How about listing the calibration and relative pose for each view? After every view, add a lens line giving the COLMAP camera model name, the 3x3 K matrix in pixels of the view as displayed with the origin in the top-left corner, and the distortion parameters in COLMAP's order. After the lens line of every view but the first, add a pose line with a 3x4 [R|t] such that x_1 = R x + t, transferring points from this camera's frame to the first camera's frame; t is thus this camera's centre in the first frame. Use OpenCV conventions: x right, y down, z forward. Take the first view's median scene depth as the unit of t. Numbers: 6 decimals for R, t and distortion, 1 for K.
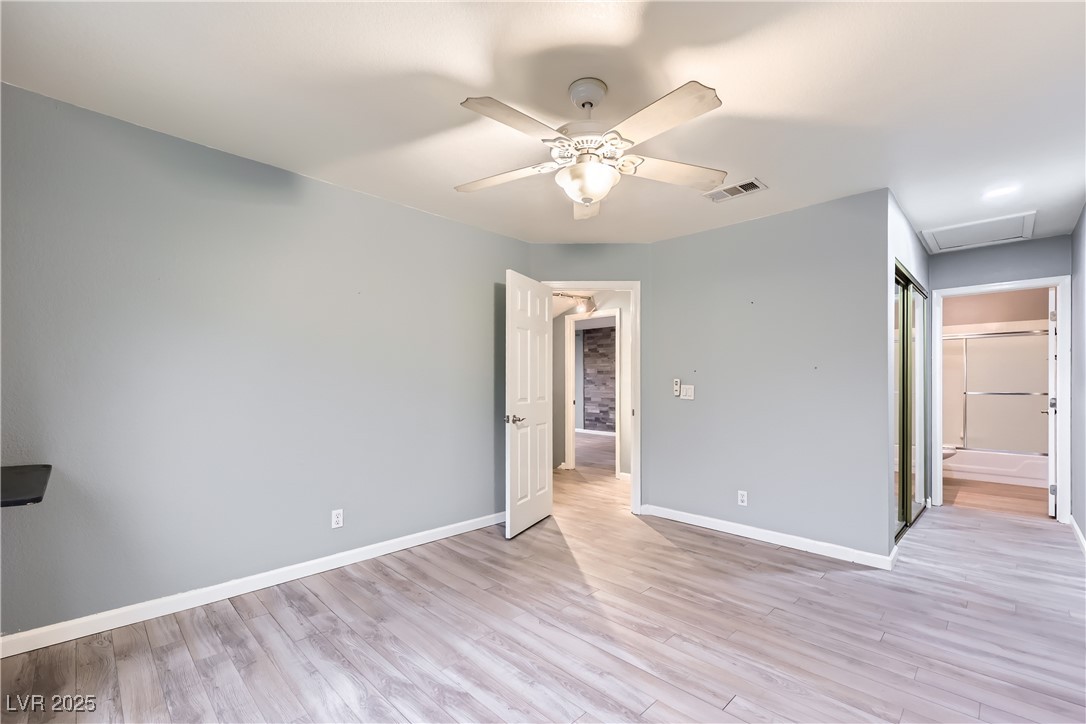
lens RADIAL K [[445.6, 0, 540.9], [0, 445.6, 383.7], [0, 0, 1]] dist [-0.000955, 0.001228]
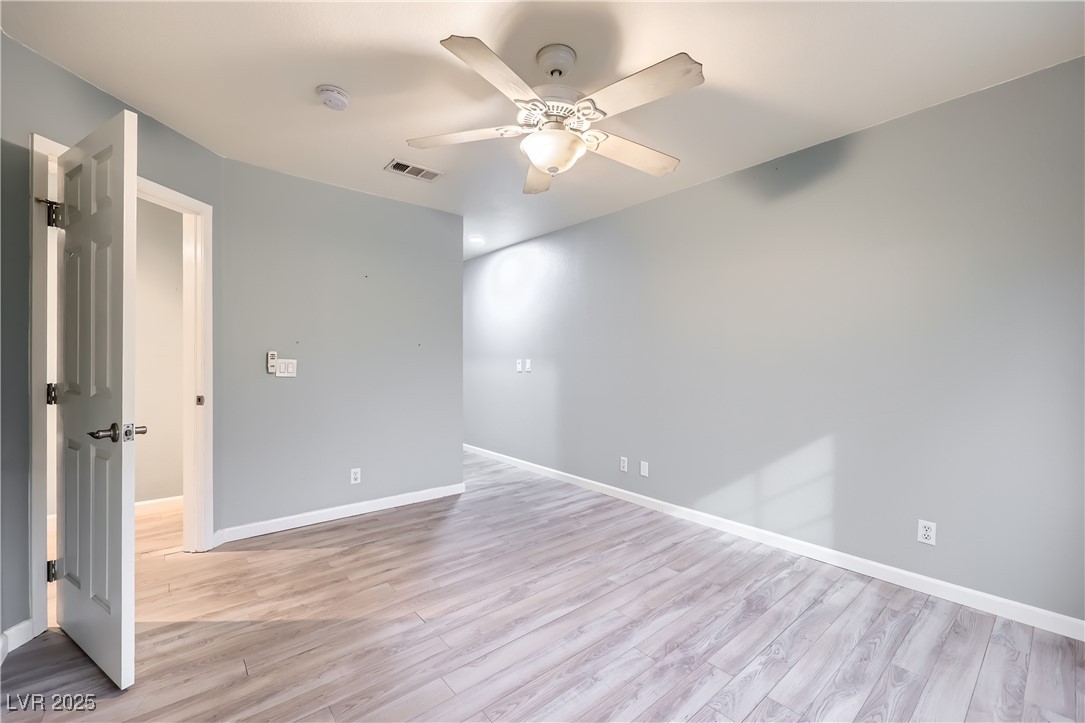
lens RADIAL K [[445.2, 0, 542.3], [0, 445.2, 361.4], [0, 0, 1]] dist [-0.000955, 0.001228]
pose [[0.106070, -0.003384, 0.994353, -0.604861], [-0.005629, 0.999976, 0.004004, 0.001957], [-0.994343, -0.006022, 0.106048, 0.641874]]
